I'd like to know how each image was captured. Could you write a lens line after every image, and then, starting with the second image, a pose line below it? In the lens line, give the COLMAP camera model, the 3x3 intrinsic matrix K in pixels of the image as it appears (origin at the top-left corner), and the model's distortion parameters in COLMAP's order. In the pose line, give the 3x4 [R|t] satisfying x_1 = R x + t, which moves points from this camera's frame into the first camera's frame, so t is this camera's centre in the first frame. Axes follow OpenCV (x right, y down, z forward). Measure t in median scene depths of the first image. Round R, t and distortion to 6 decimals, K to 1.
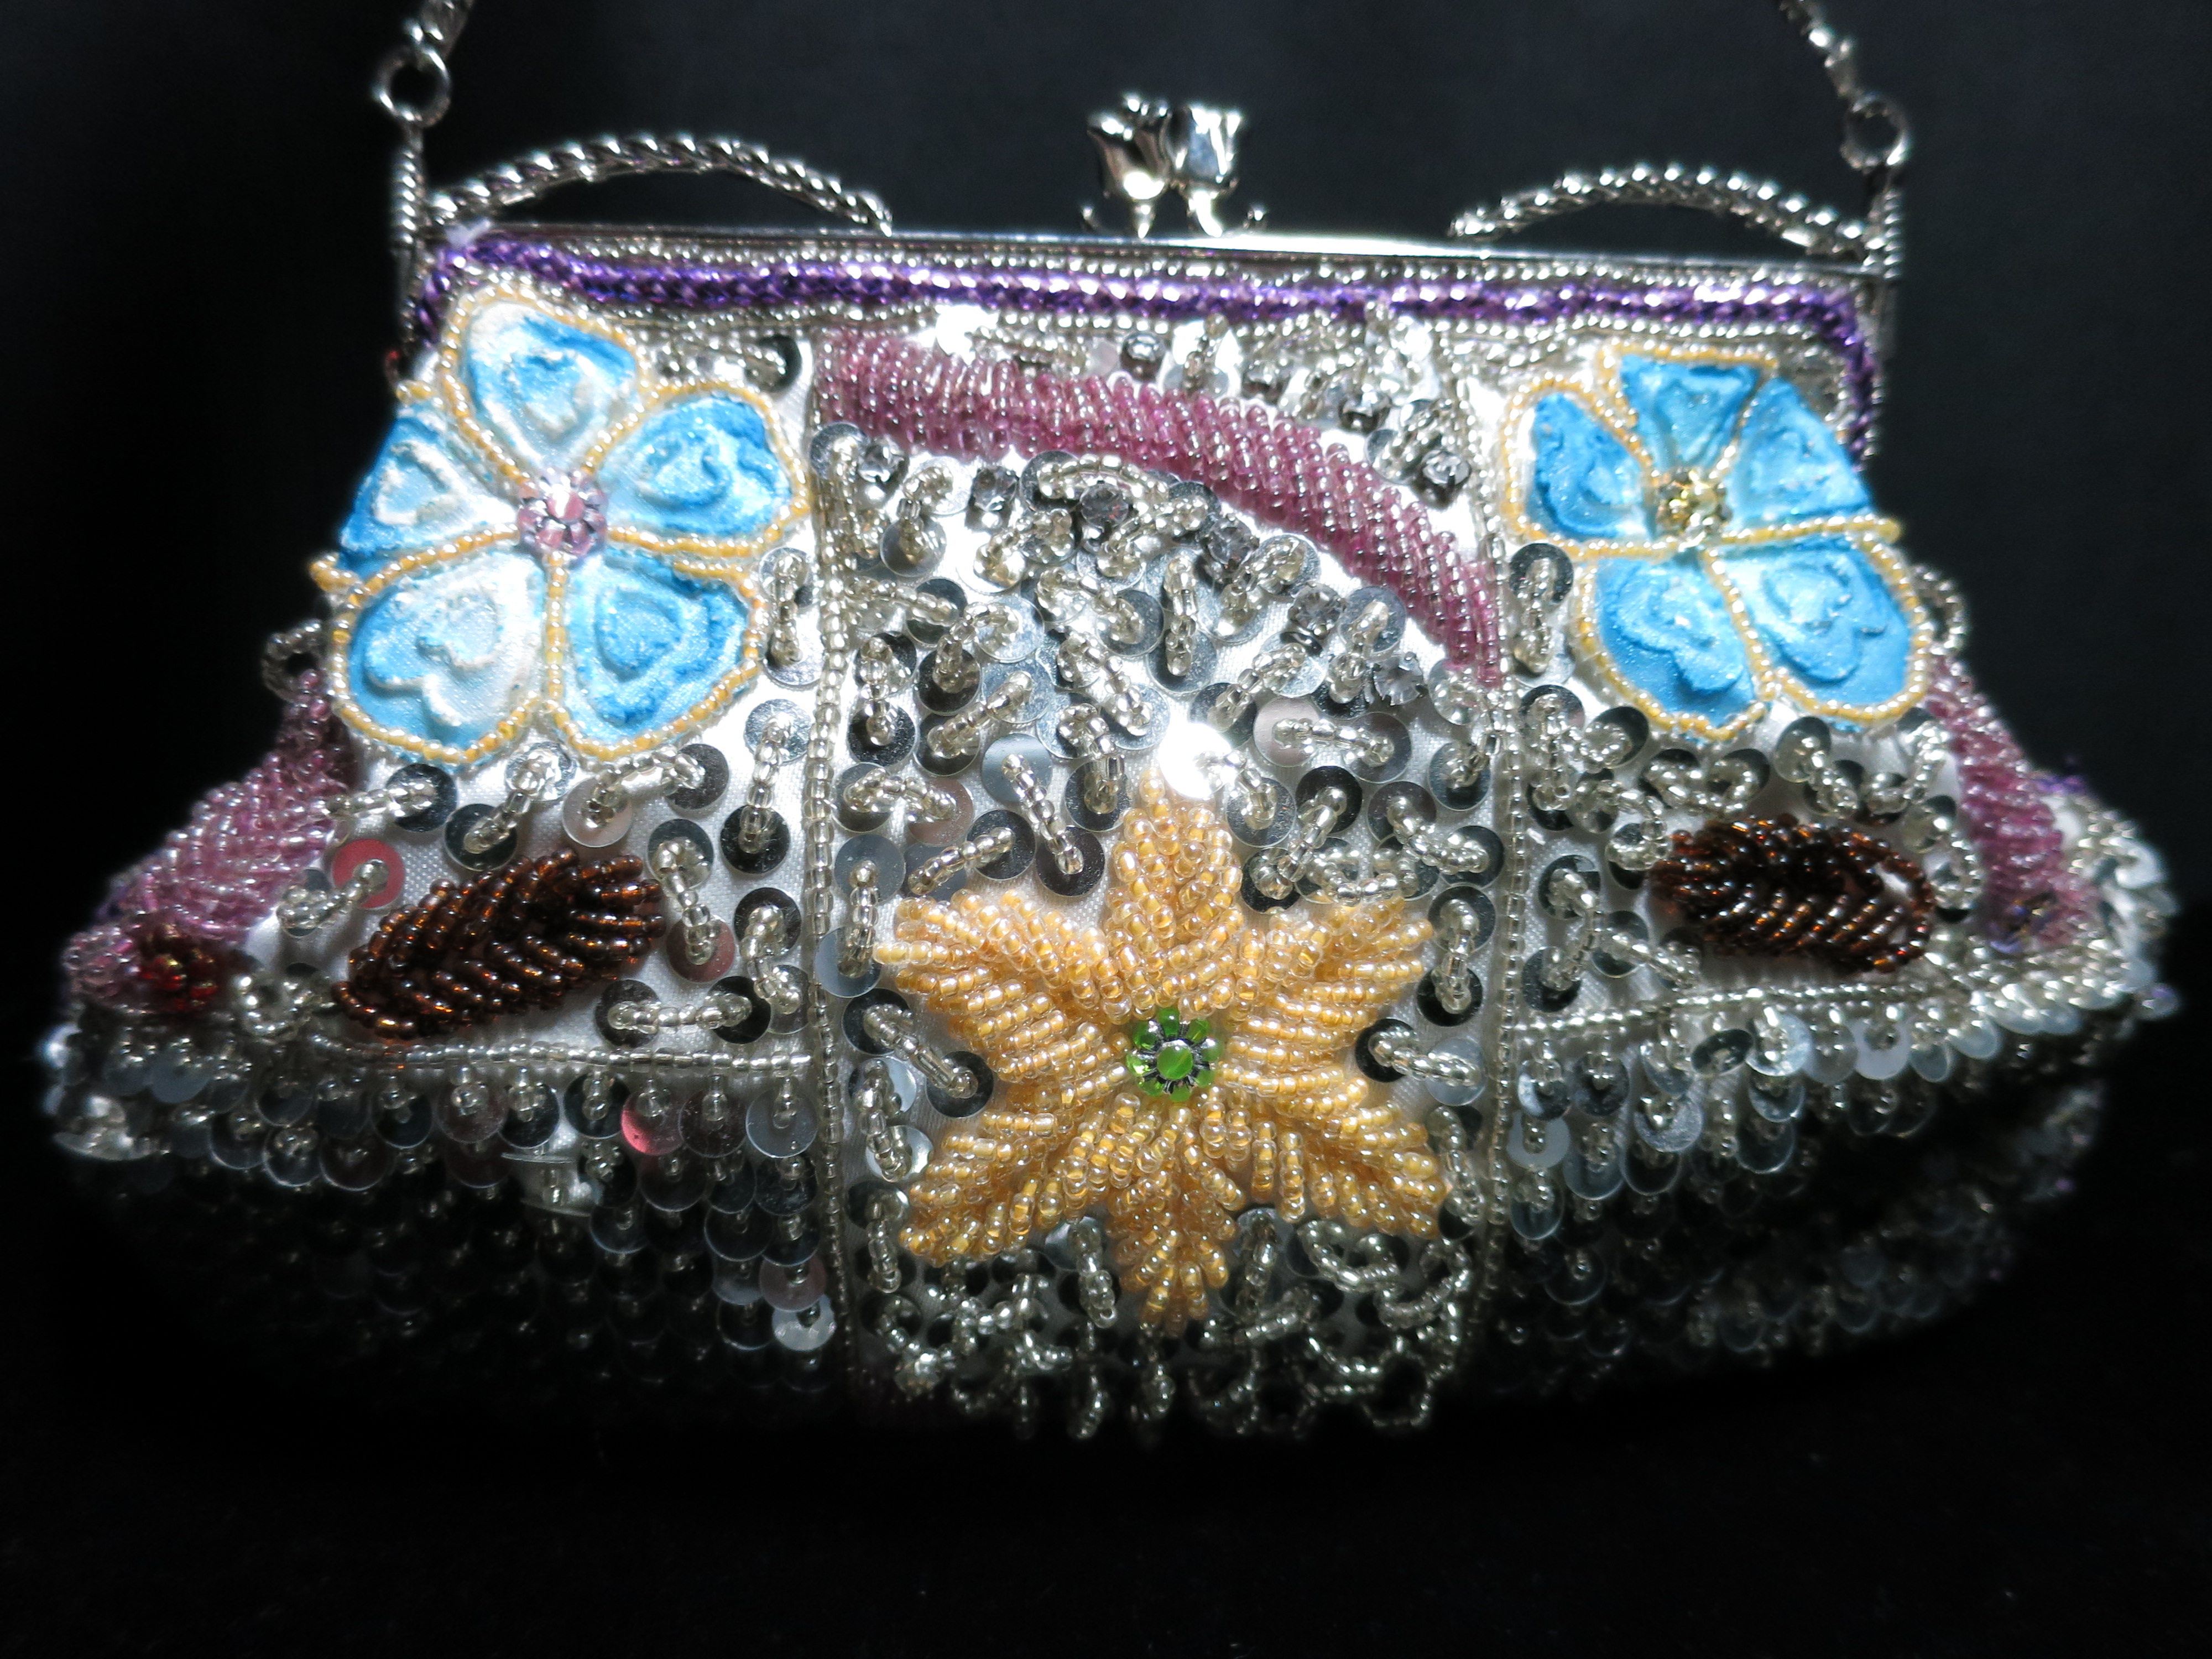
lens RADIAL K [[1597.7, 0, 1106.0], [0, 1597.7, 829.5], [0, 0, 1]] dist [-0.078993, 0.001776]
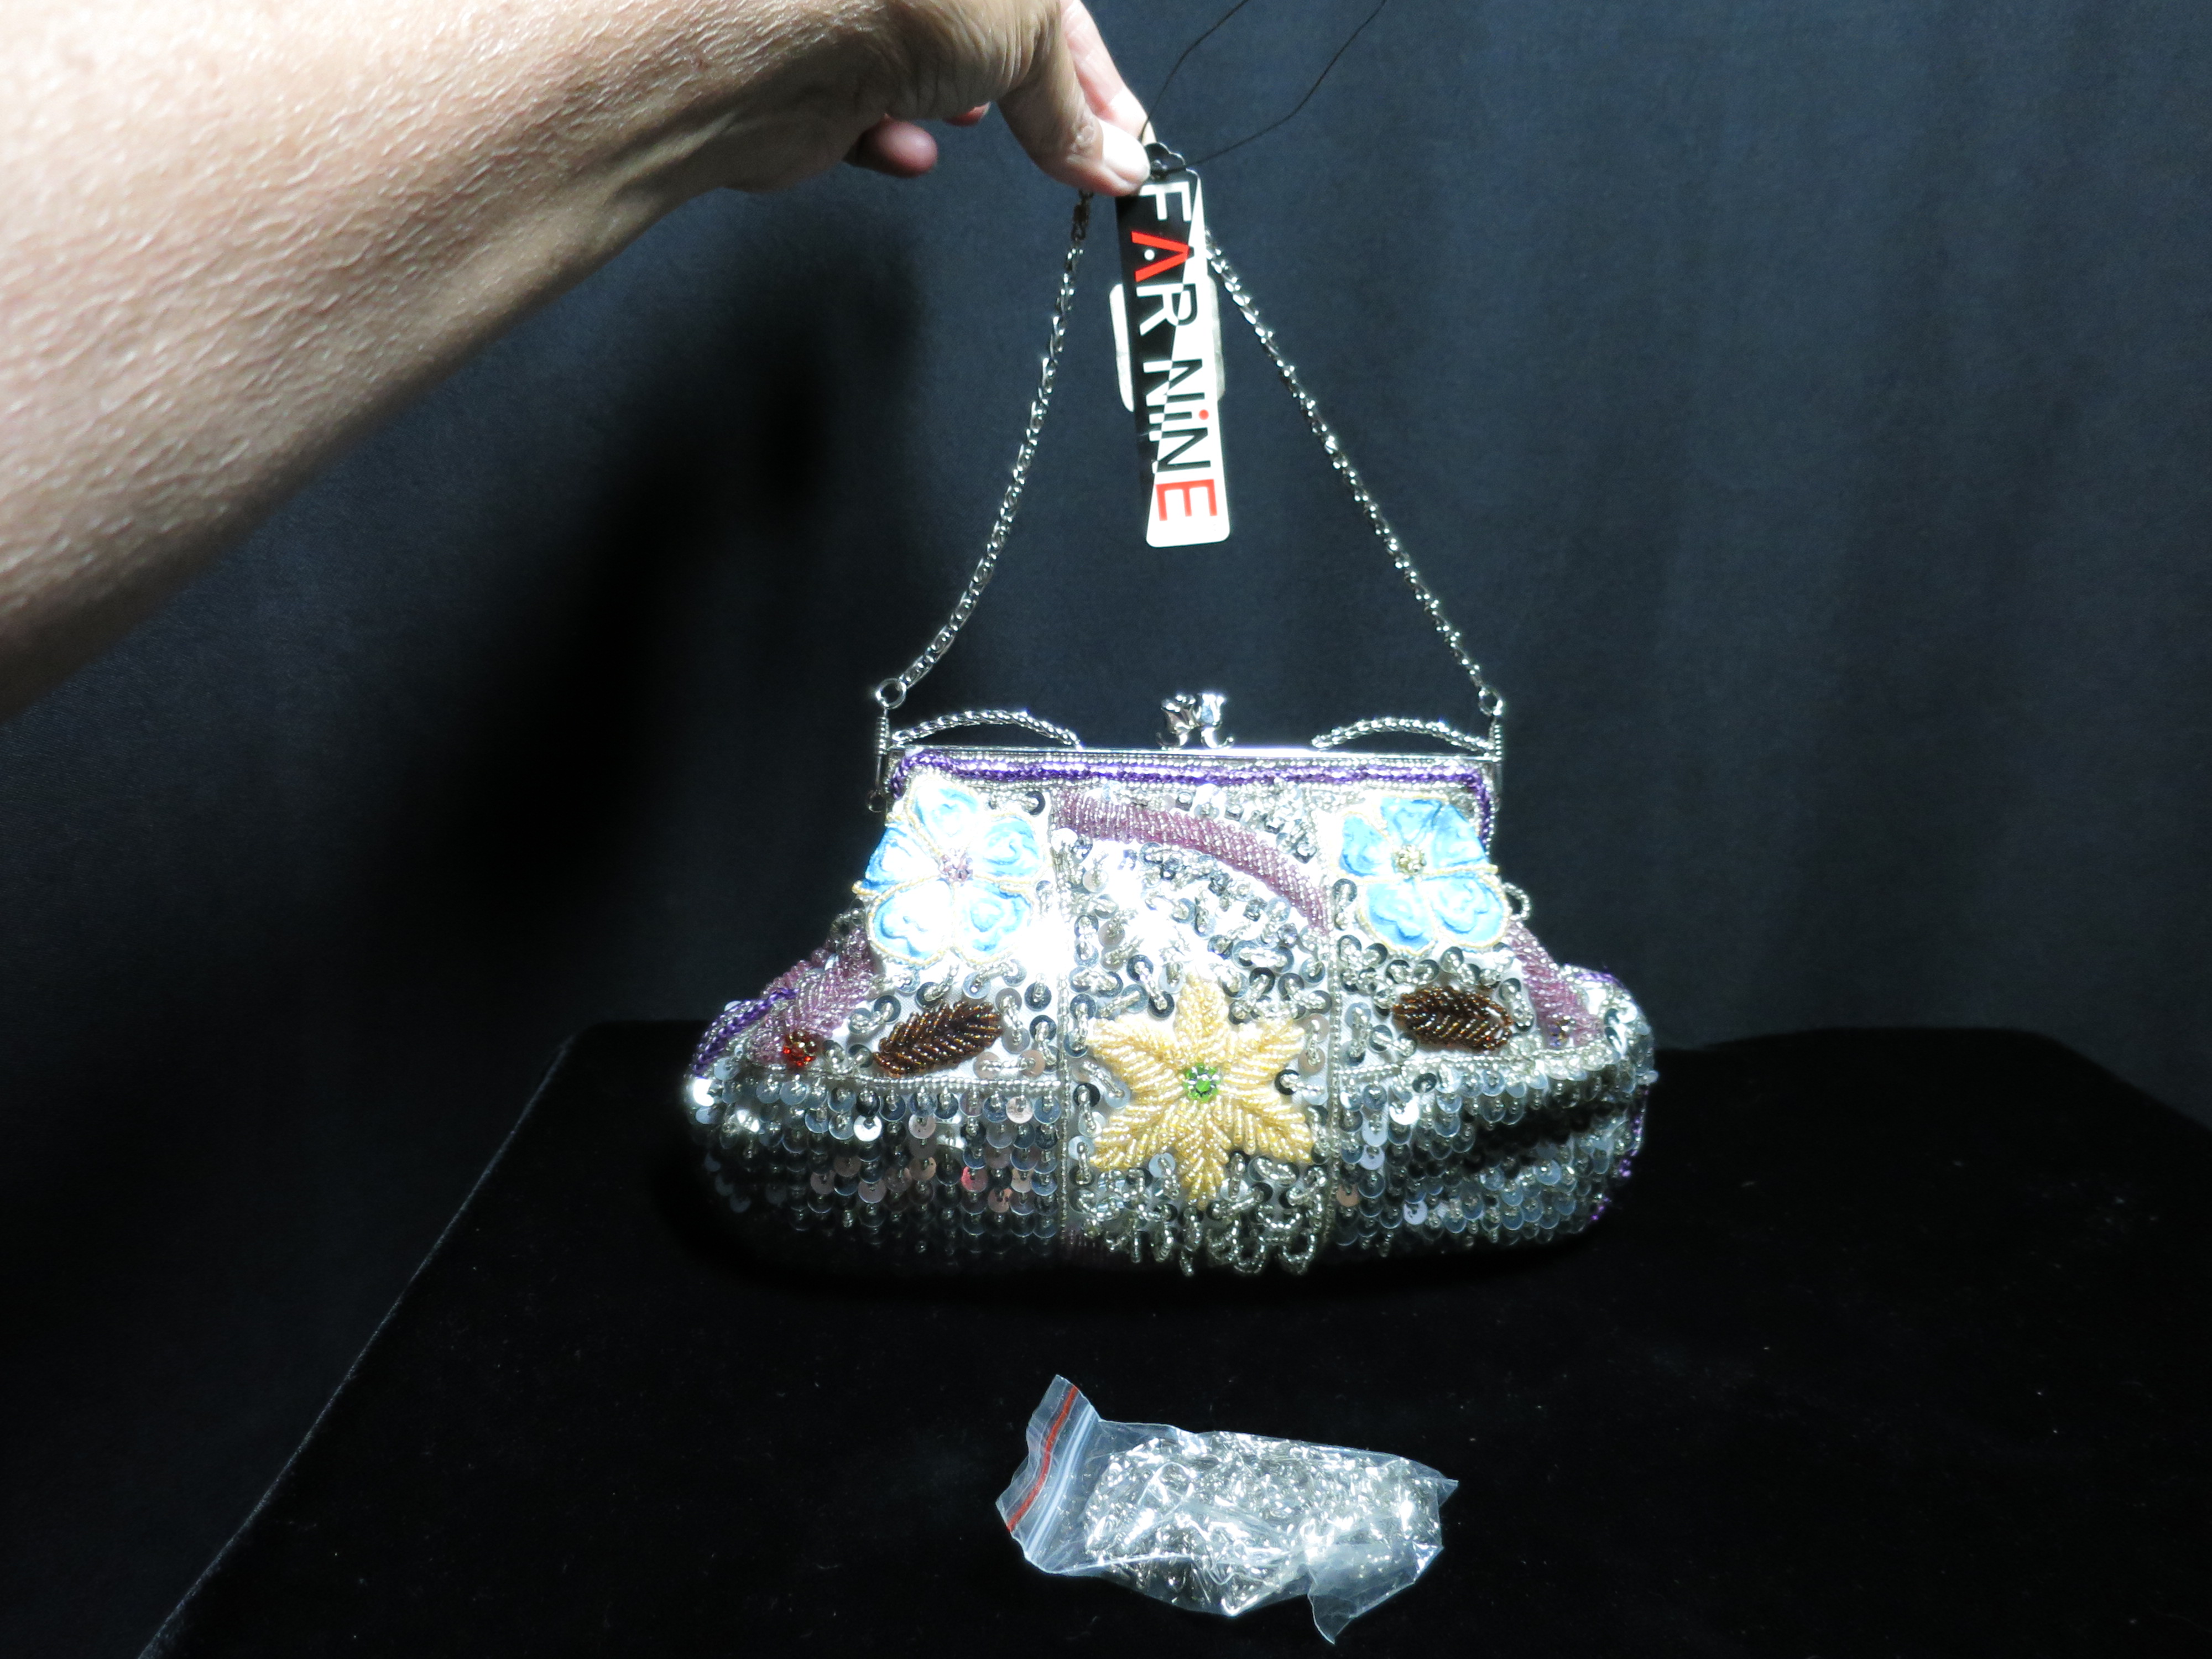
lens RADIAL K [[1597.7, 0, 1106.0], [0, 1597.7, 829.5], [0, 0, 1]] dist [-0.078993, 0.001776]
pose [[0.999552, 0.001060, 0.029917, -0.180399], [0.003422, 0.988777, -0.149363, 0.119596], [-0.029739, 0.149398, 0.988330, -1.498672]]
